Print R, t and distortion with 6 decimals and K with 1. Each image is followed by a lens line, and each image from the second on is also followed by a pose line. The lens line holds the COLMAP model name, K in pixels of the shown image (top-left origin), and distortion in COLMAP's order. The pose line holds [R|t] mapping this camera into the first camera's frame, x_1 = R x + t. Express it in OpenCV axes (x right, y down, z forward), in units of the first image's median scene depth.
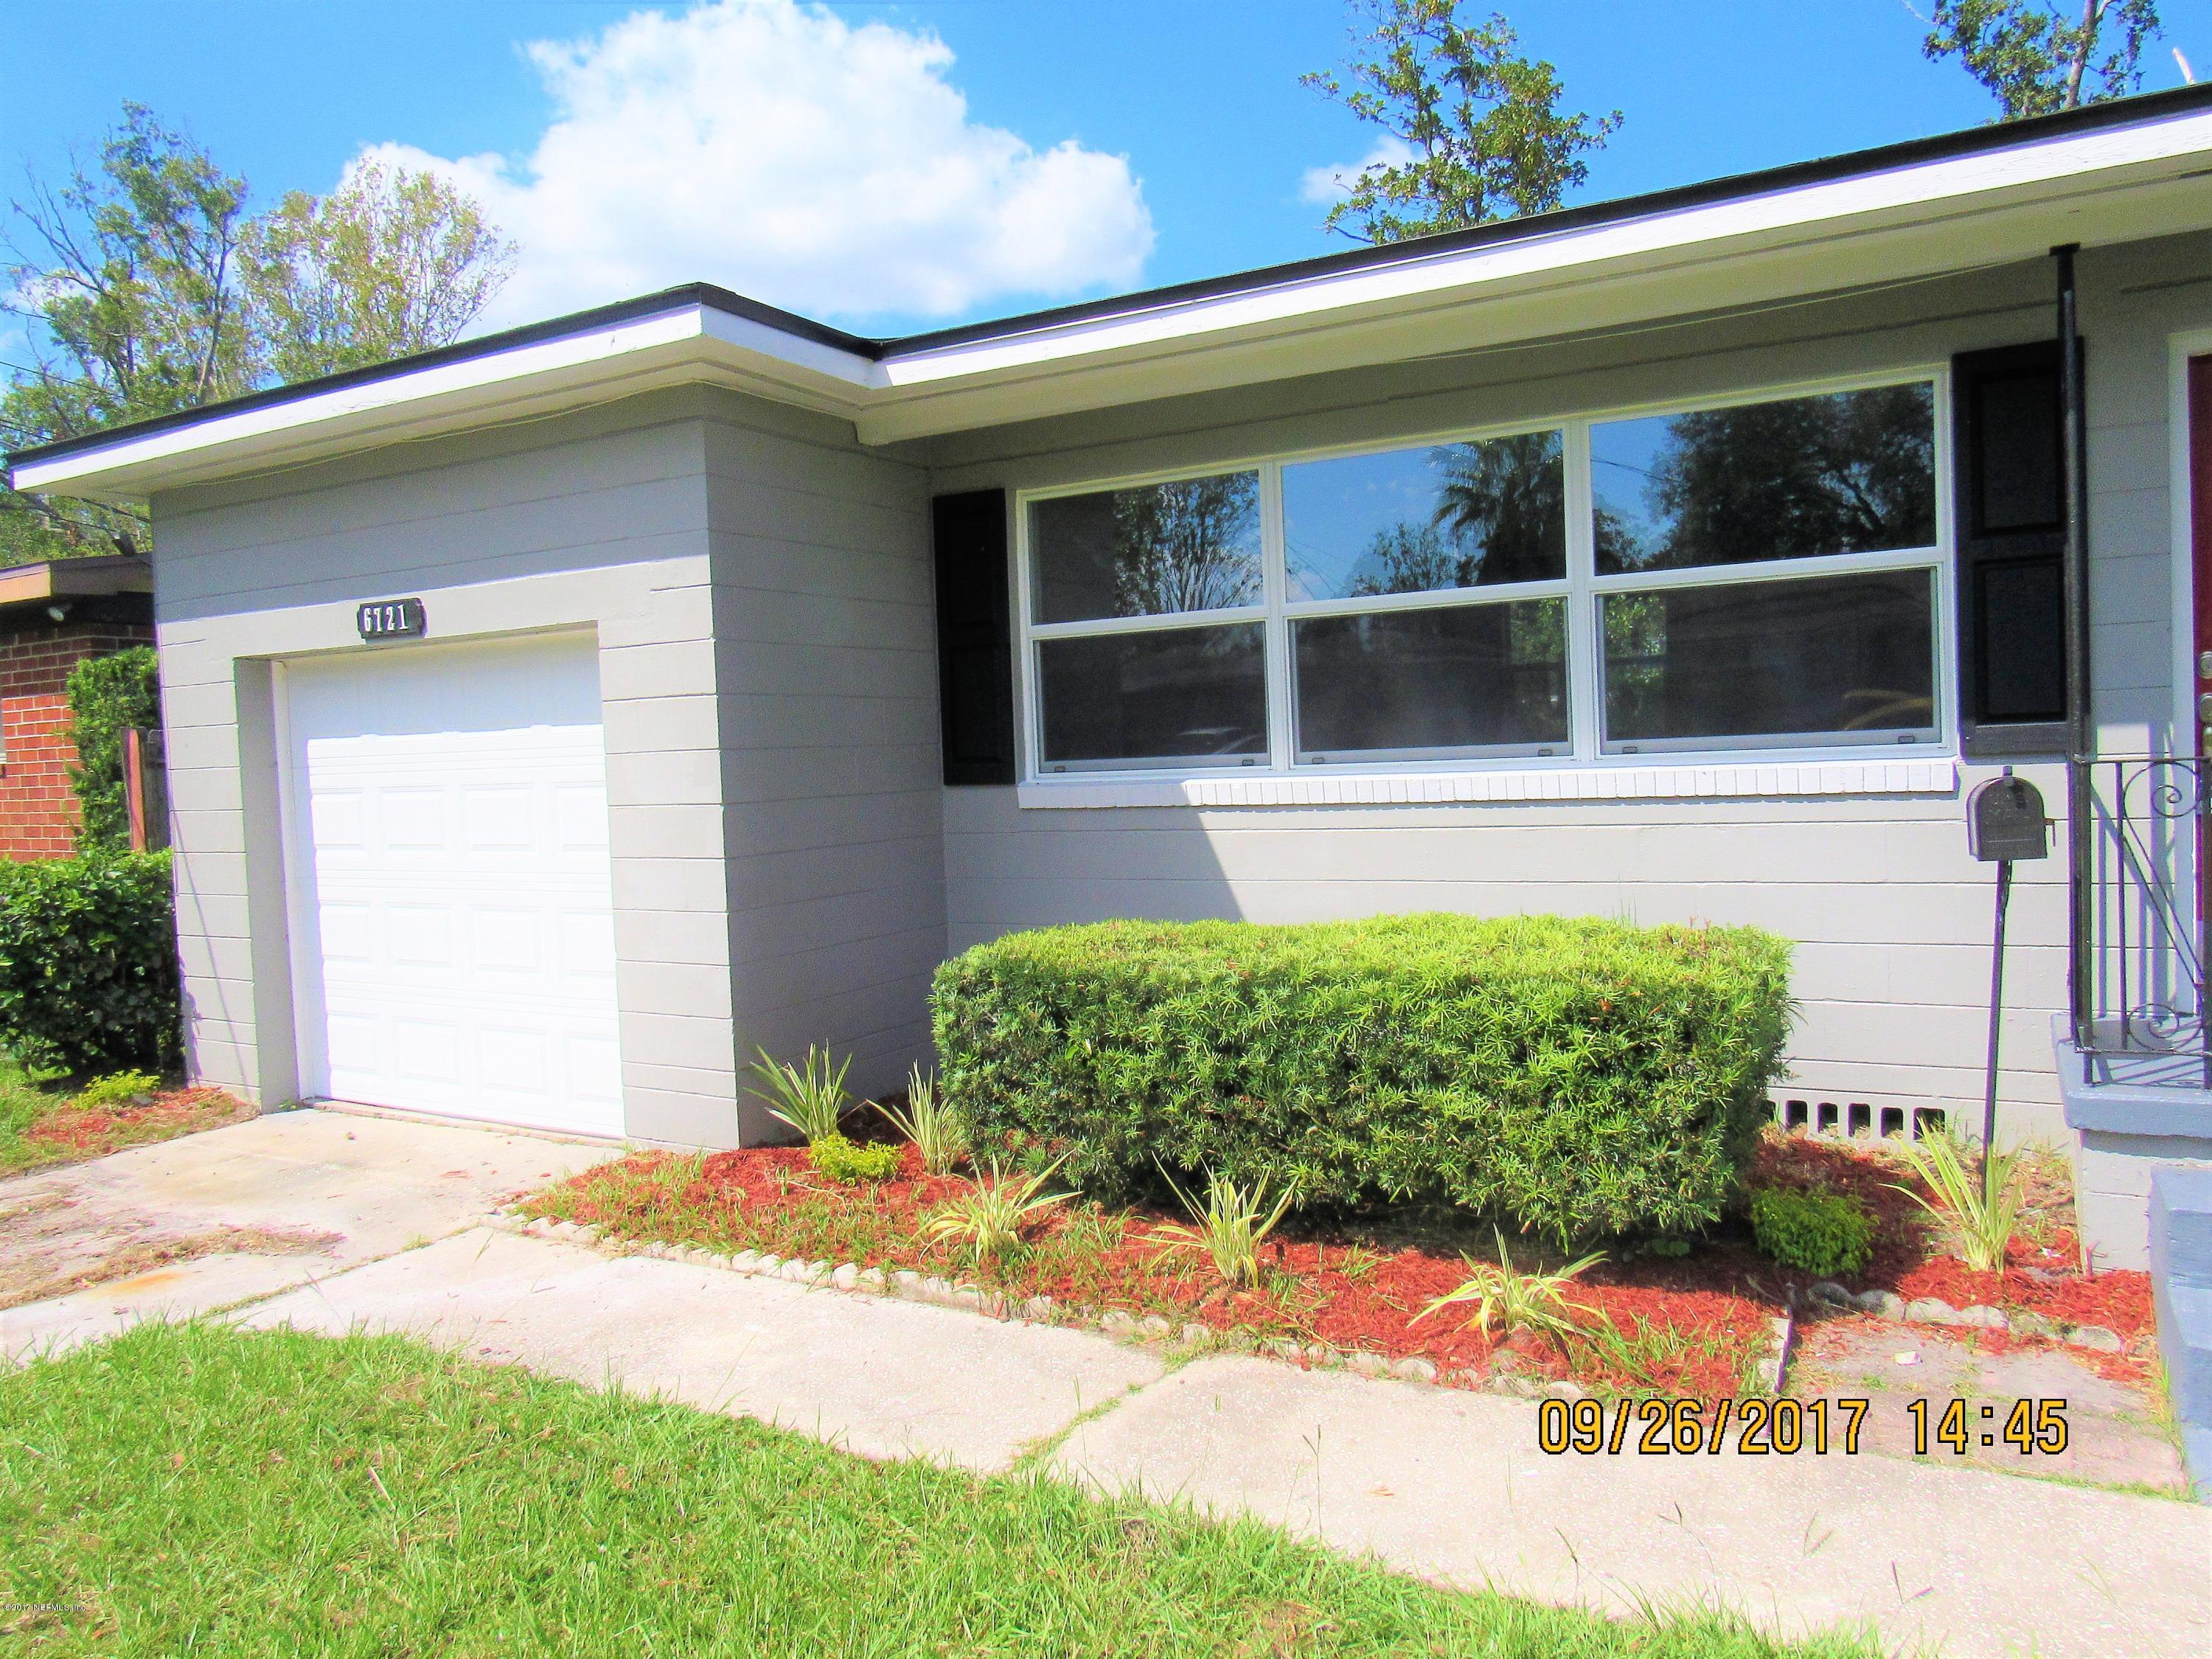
lens RADIAL K [[1565.0, 0, 1109.7], [0, 1565.0, 822.7], [0, 0, 1]] dist [0.001569, -0.001436]
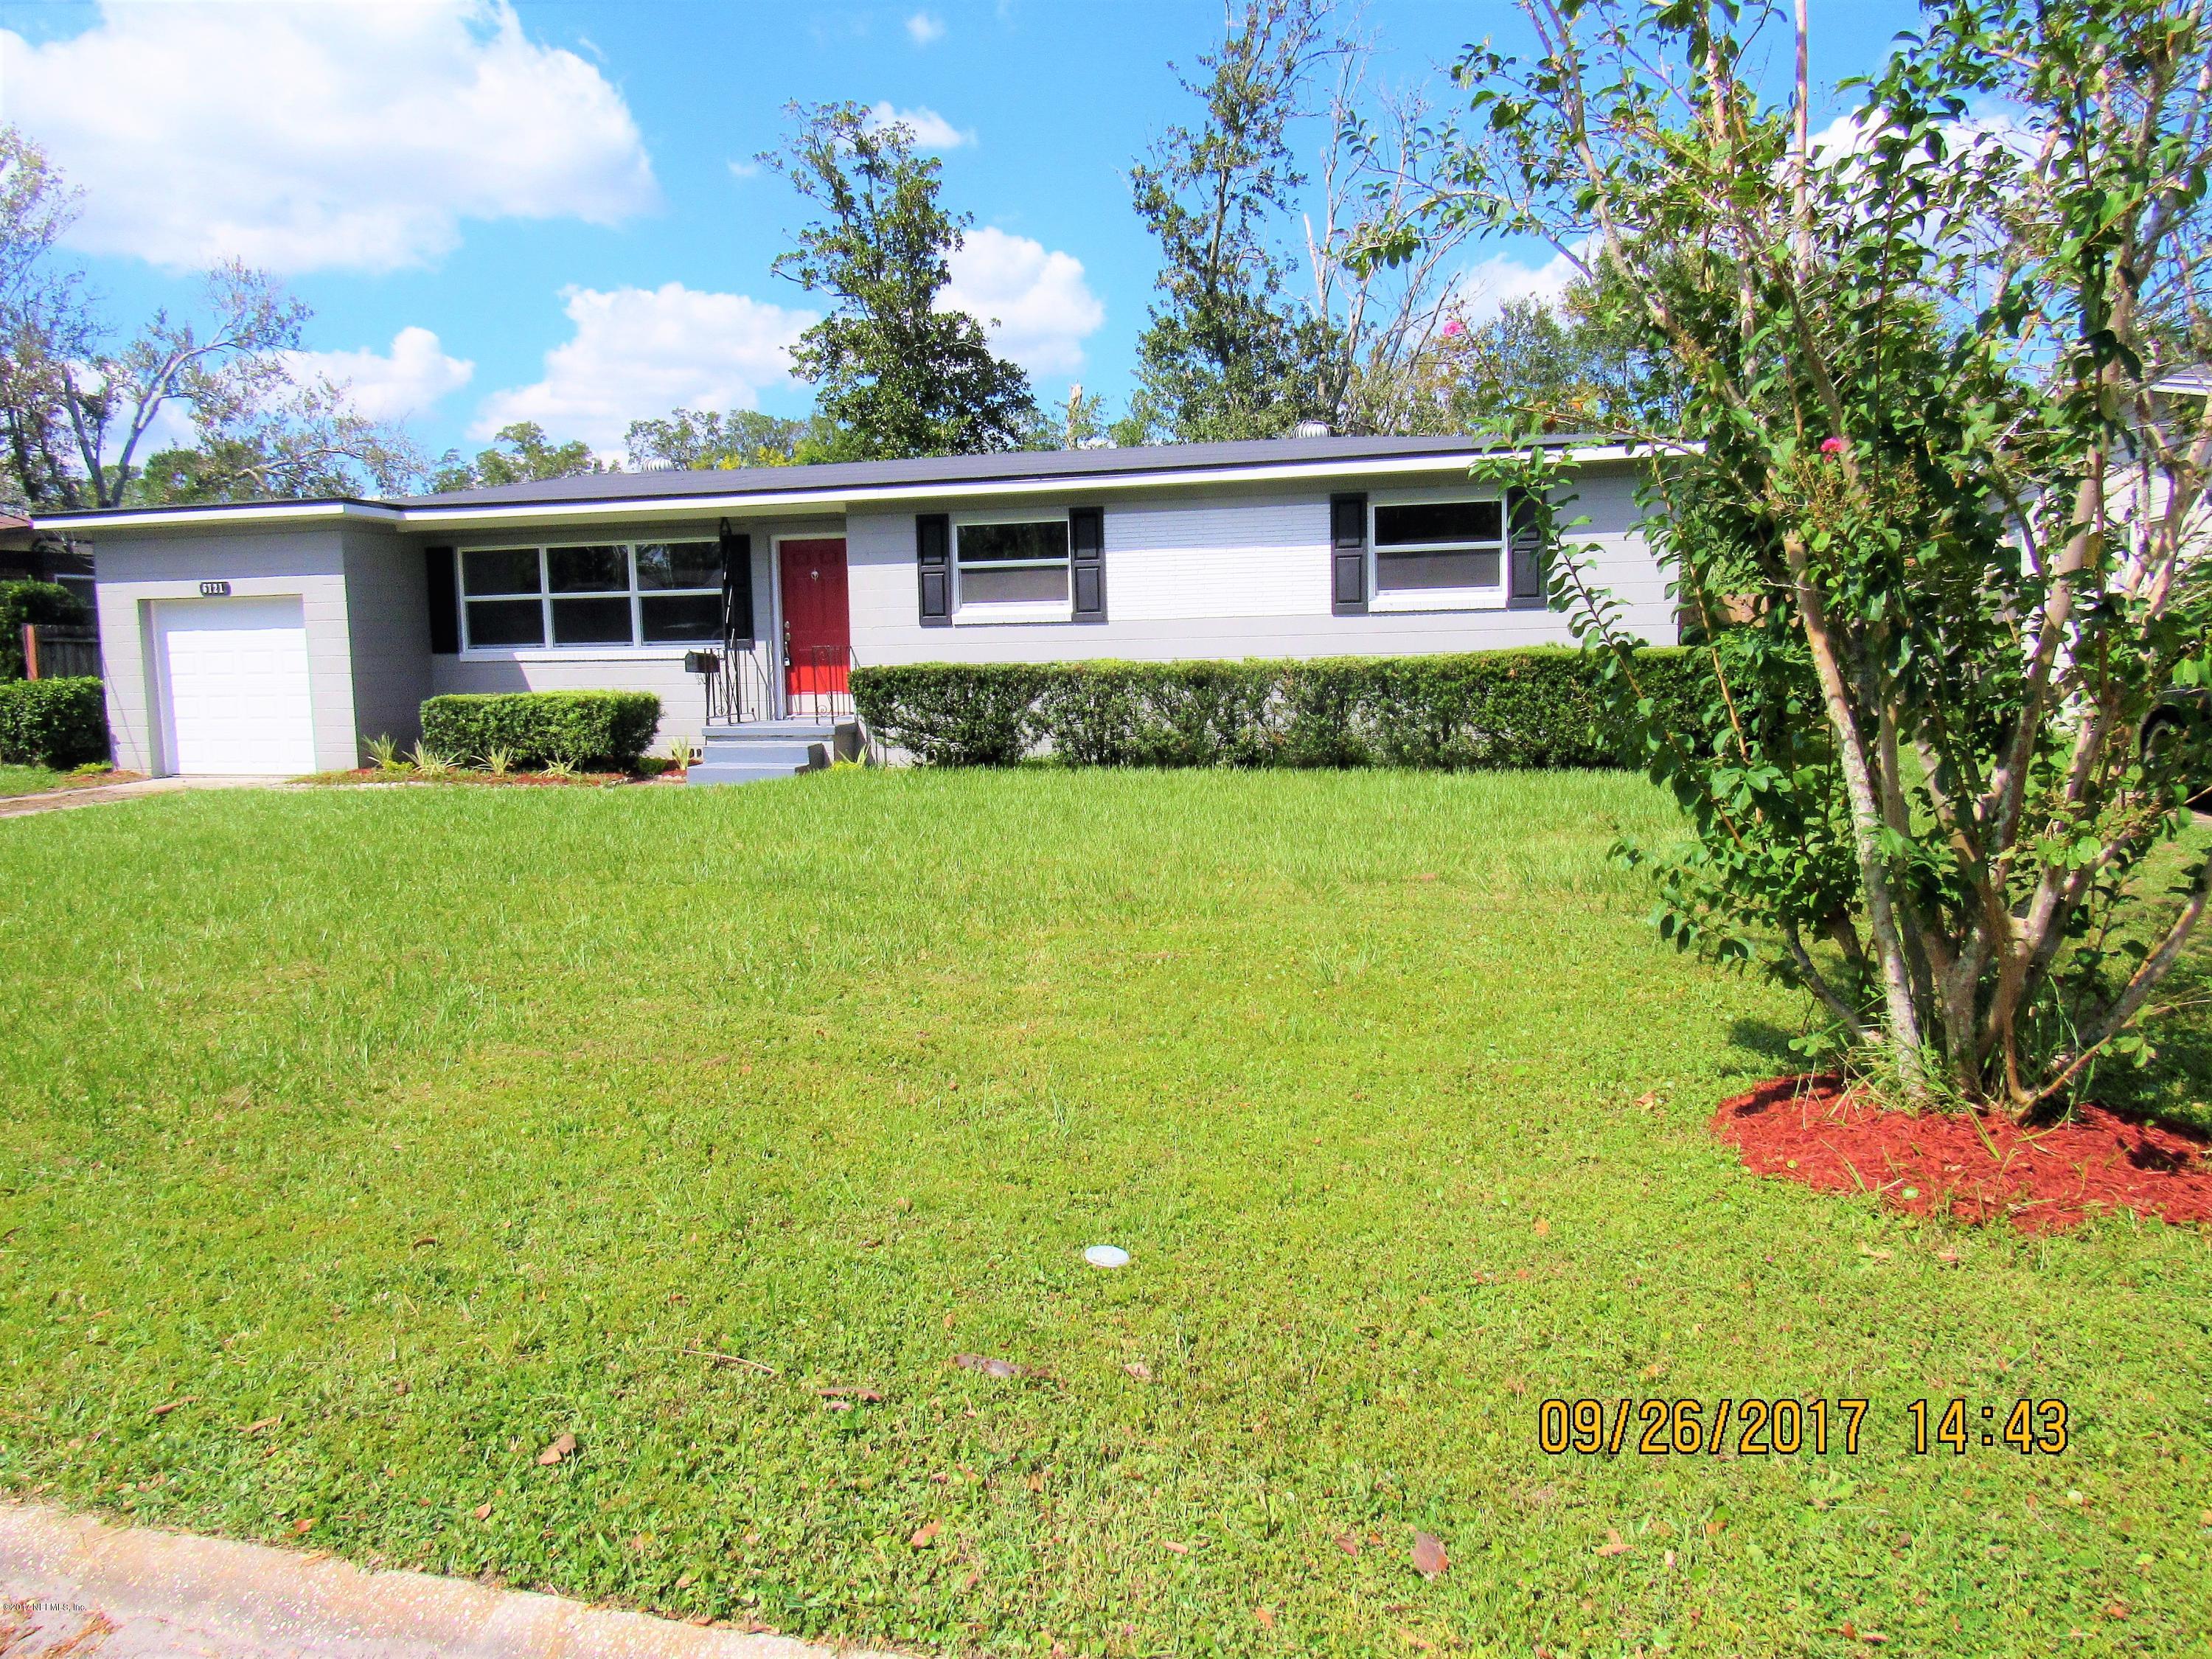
lens RADIAL K [[1571.9, 0, 1103.8], [0, 1571.9, 832.7], [0, 0, 1]] dist [-0.040500, 0.024136]
pose [[0.968760, -0.006983, 0.247902, 0.418229], [-0.008939, 0.997971, 0.063043, 0.125475], [-0.247839, -0.063289, 0.966732, -2.305686]]
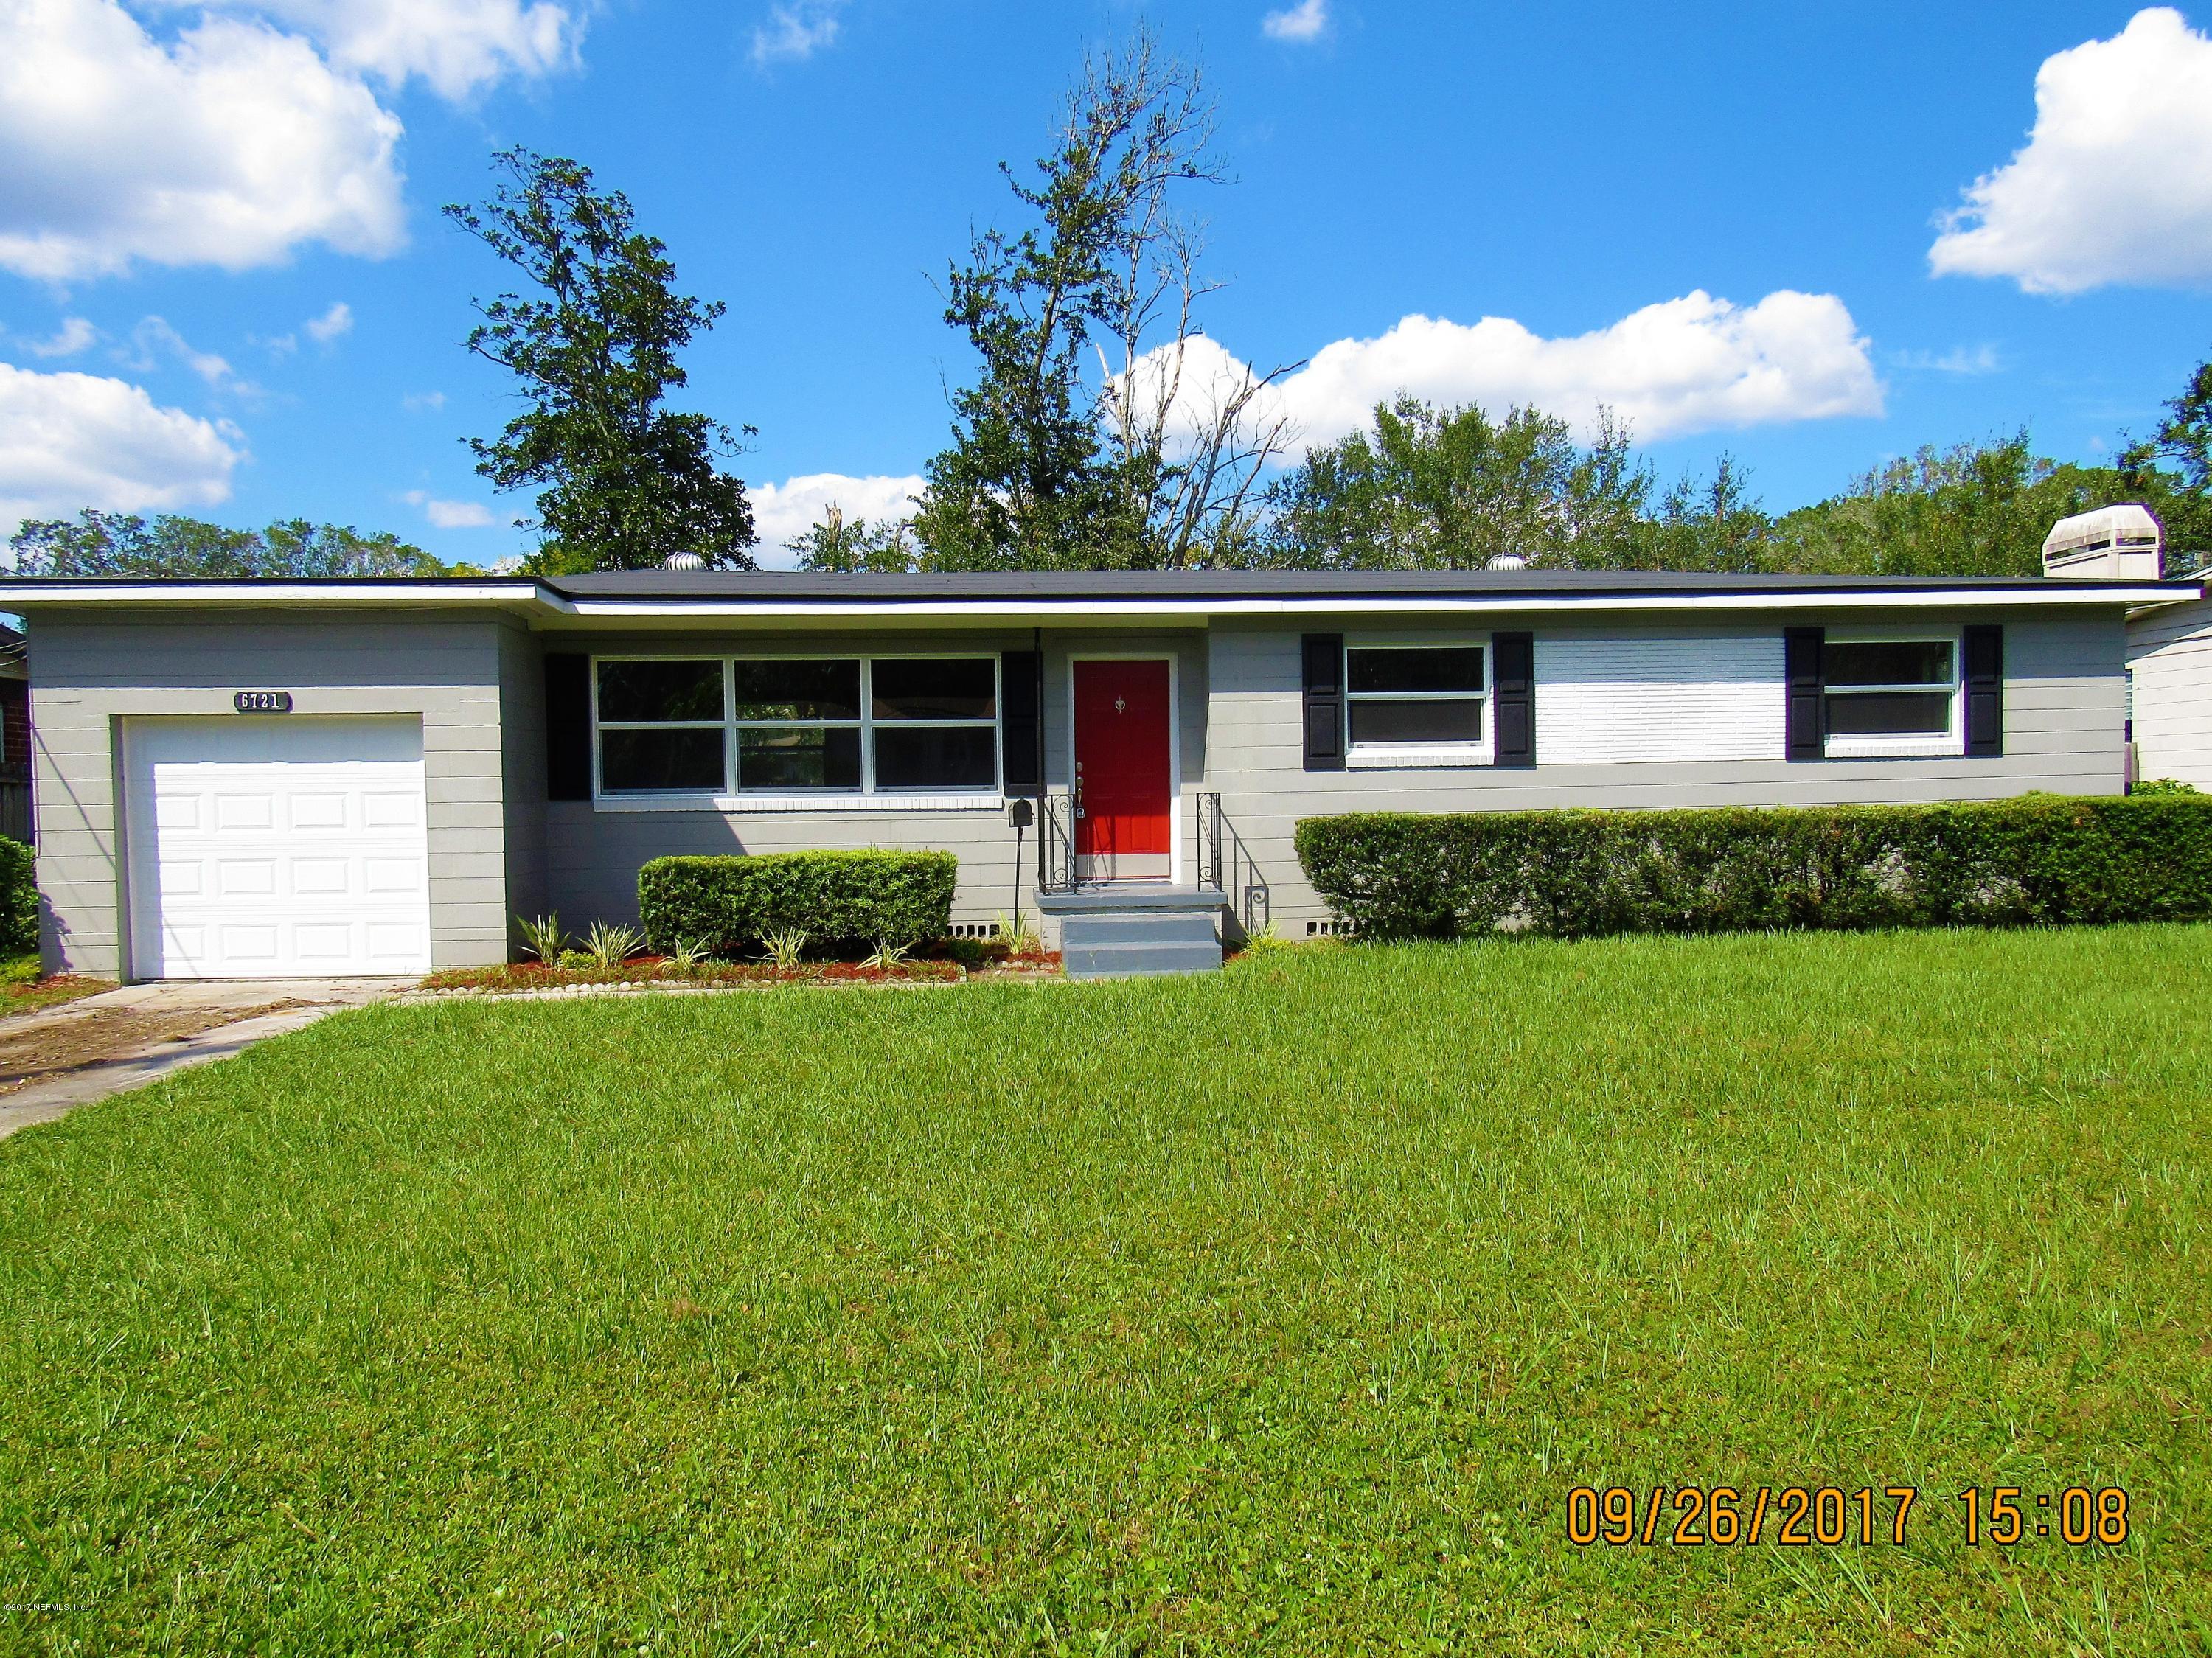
lens RADIAL K [[1750.3, 0, 1130.2], [0, 1750.3, 796.5], [0, 0, 1]] dist [-0.102461, 0.204725]
pose [[0.823459, 0.030469, 0.566557, -0.865500], [0.008858, 0.997745, -0.066532, 0.142725], [-0.567307, 0.059805, 0.821332, -1.404550]]
